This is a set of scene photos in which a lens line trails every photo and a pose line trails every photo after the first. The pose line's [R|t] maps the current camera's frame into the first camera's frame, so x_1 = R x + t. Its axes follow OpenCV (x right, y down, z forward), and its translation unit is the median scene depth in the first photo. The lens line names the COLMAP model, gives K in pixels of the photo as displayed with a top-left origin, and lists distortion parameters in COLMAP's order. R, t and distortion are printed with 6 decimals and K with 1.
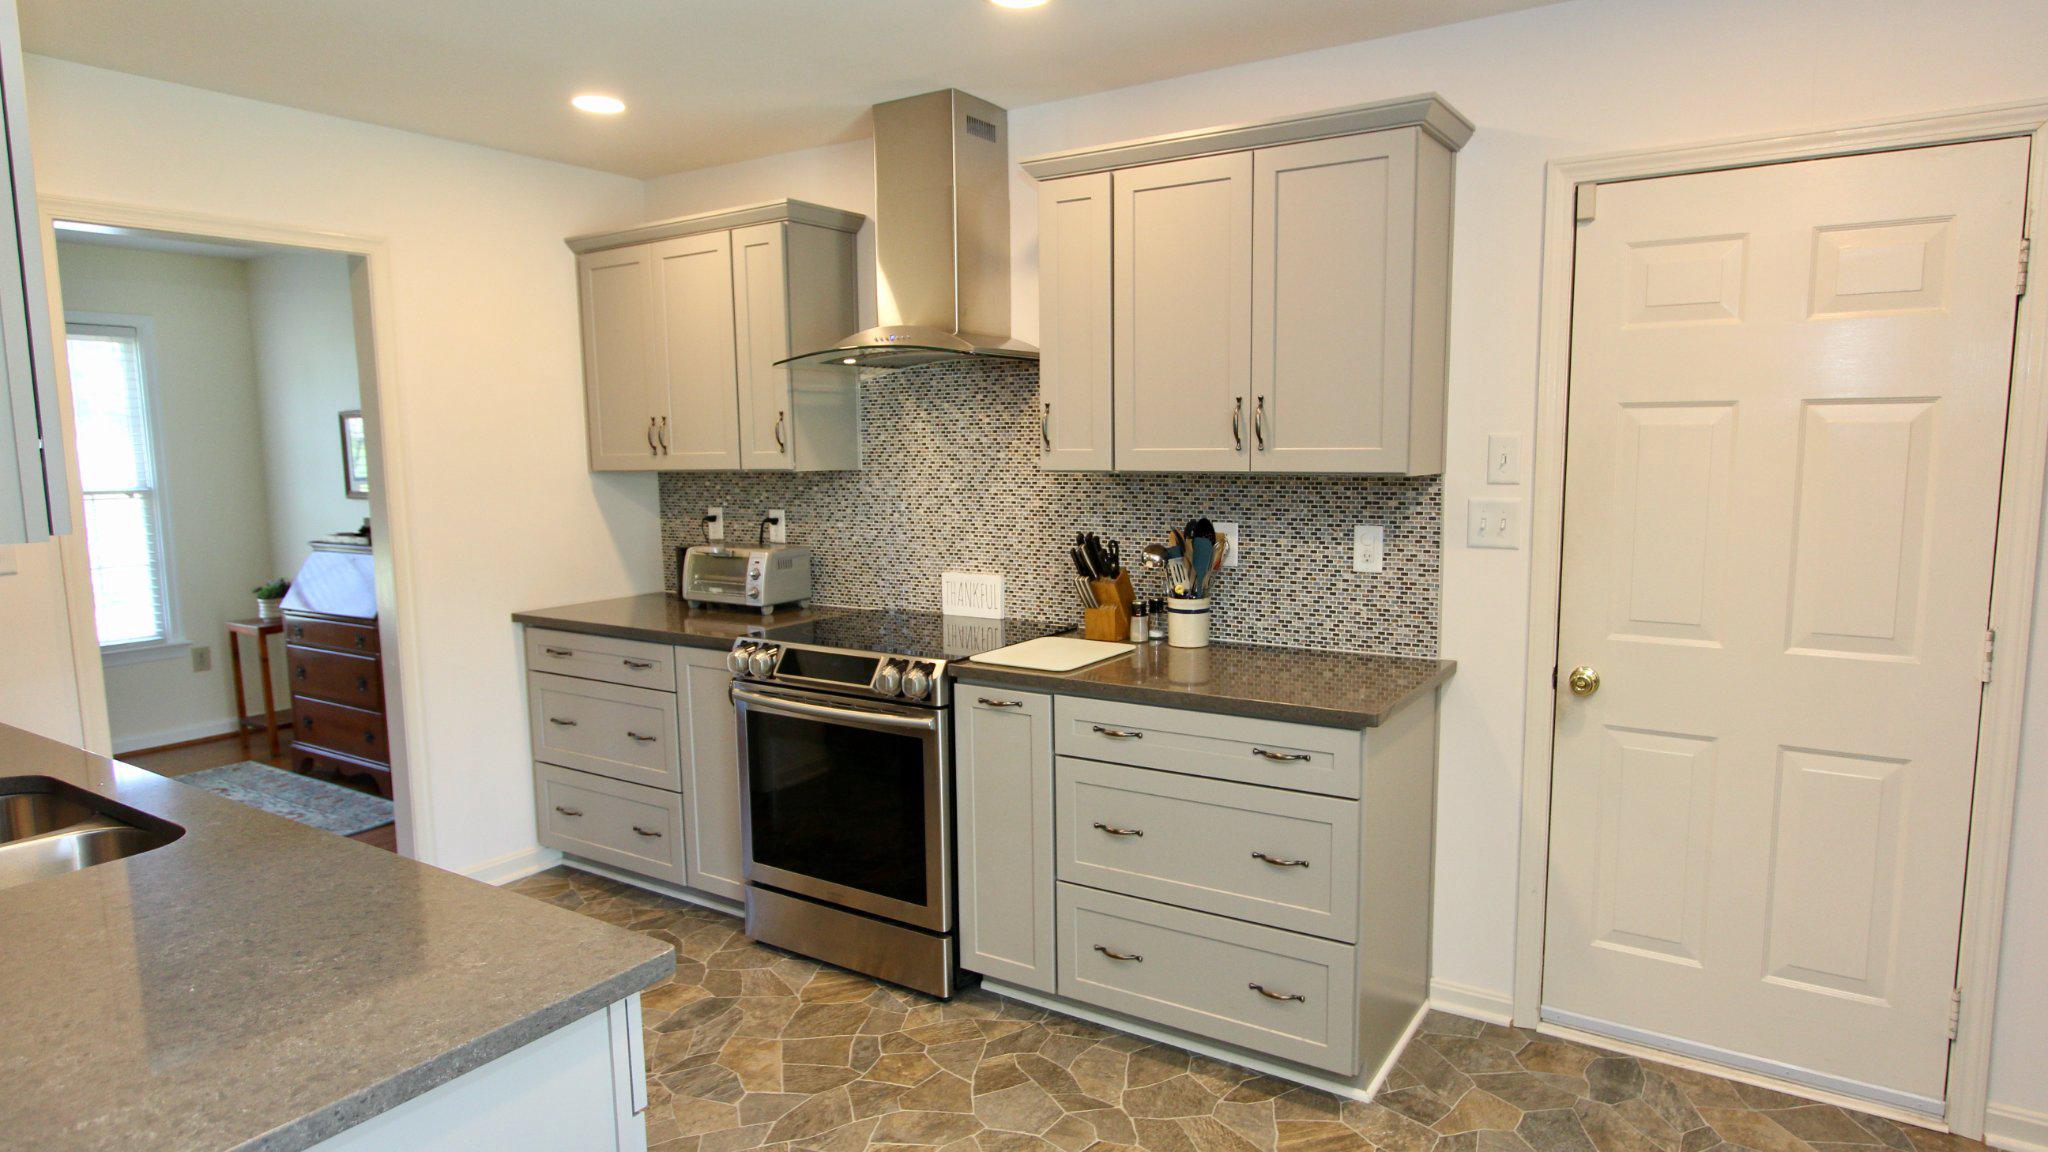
lens RADIAL K [[1171.2, 0, 1054.9], [0, 1171.2, 583.5], [0, 0, 1]] dist [-0.025492, 0.024880]
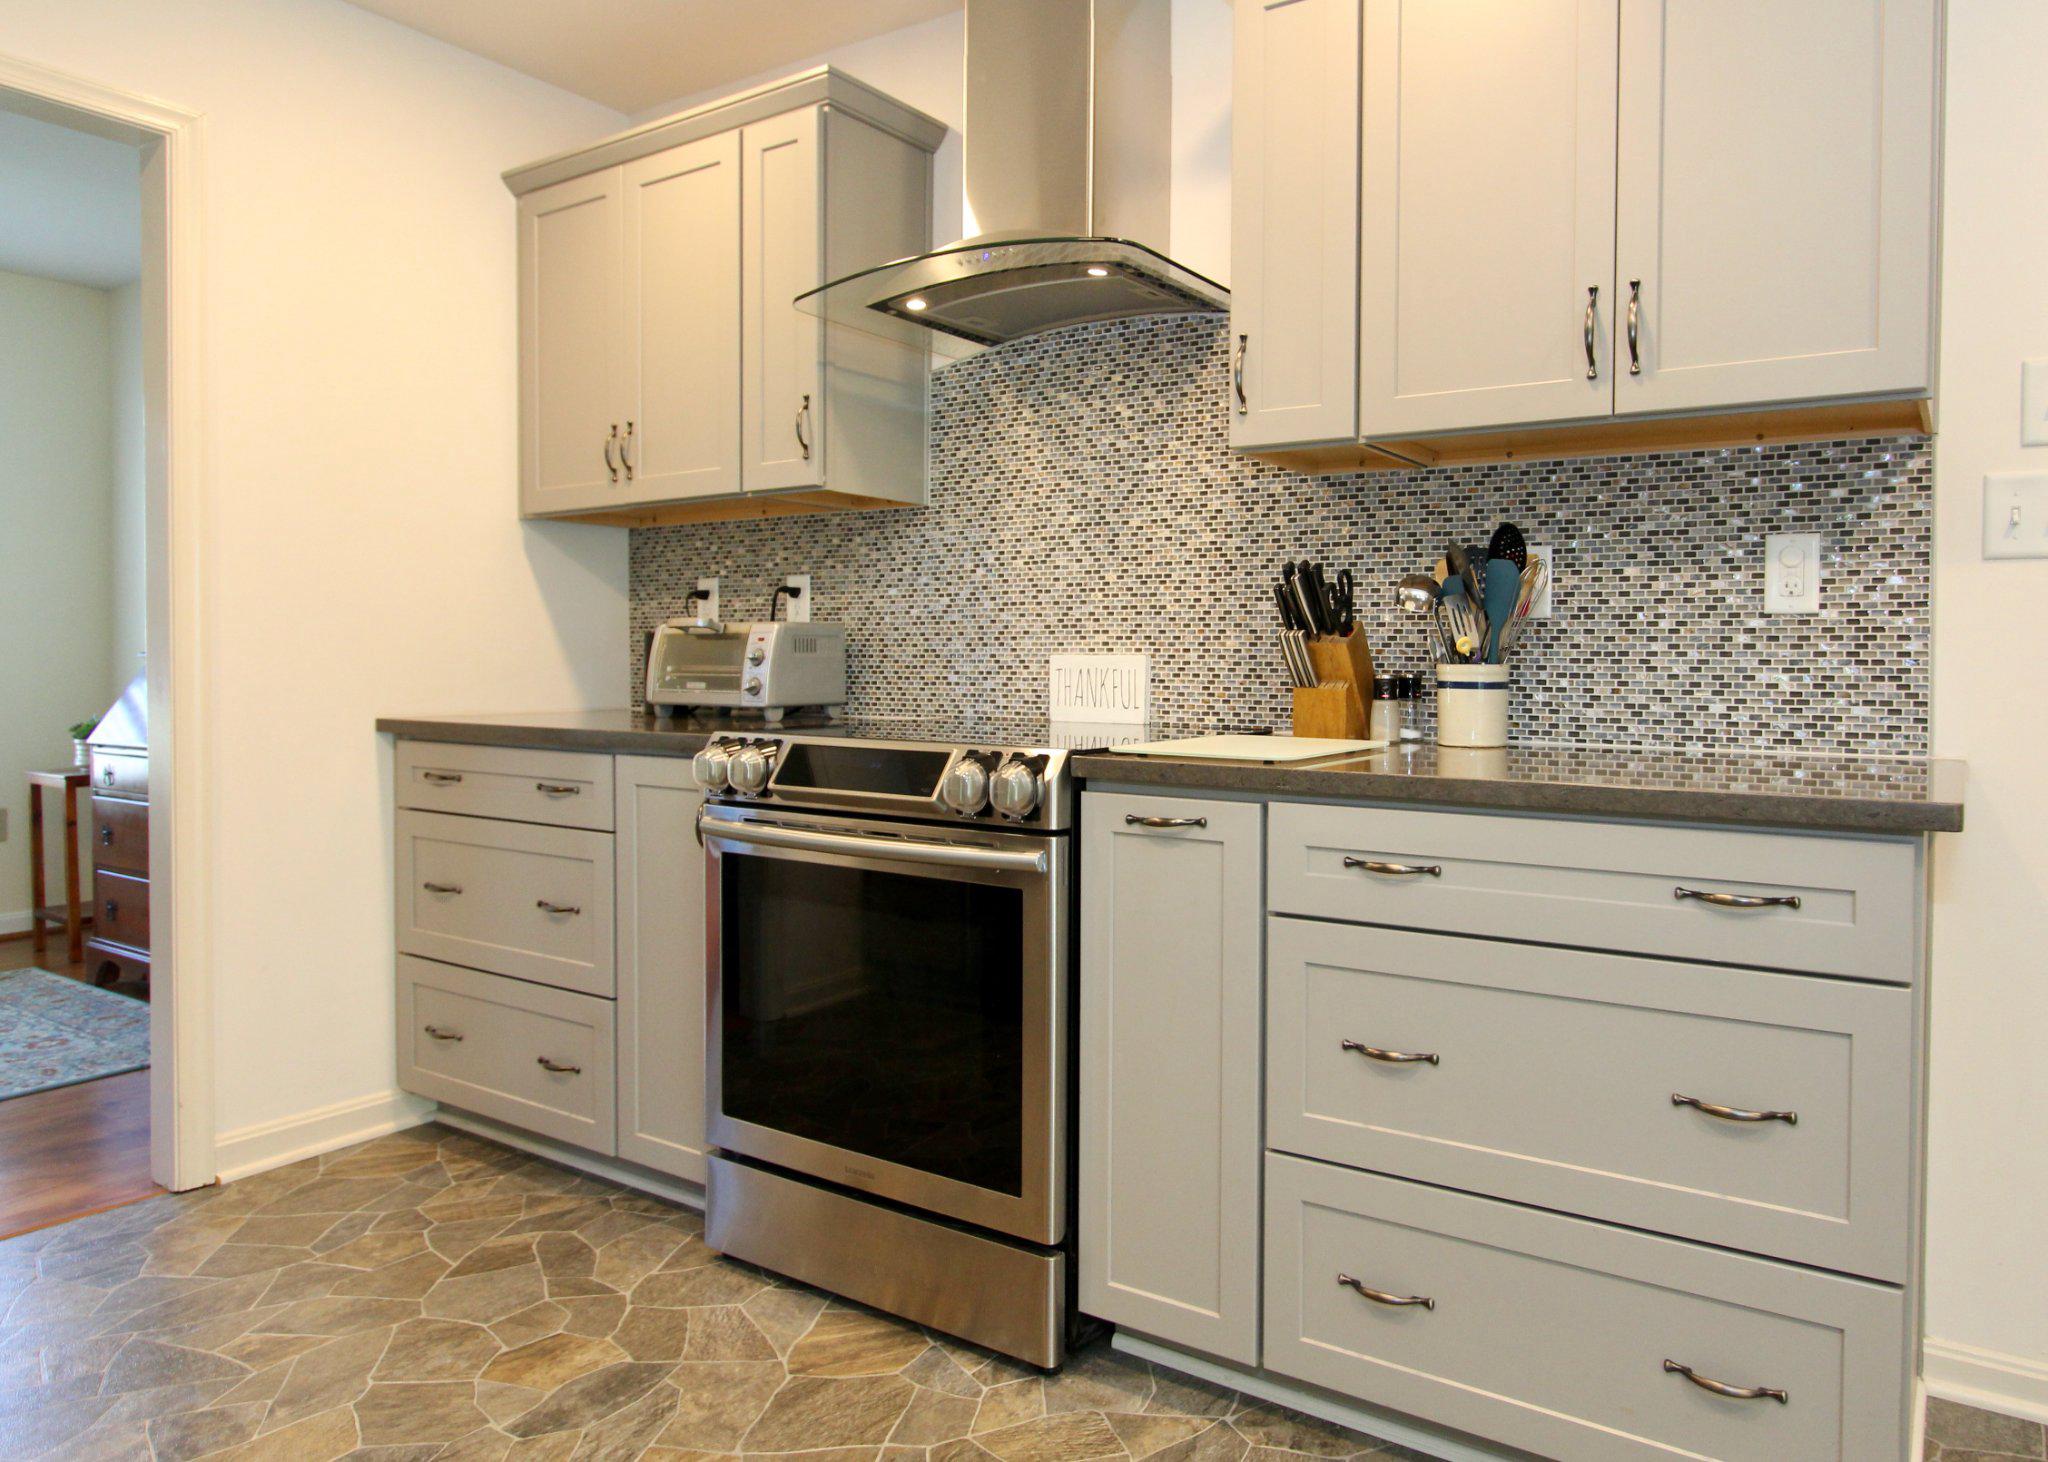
lens RADIAL K [[1317.2, 0, 1169.4], [0, 1317.2, 684.8], [0, 0, 1]] dist [-0.015708, 0.005363]
pose [[0.999668, 0.017313, 0.019090, -0.052103], [-0.015316, 0.994848, -0.100217, 0.089943], [-0.020726, 0.099891, 0.994782, 0.331905]]
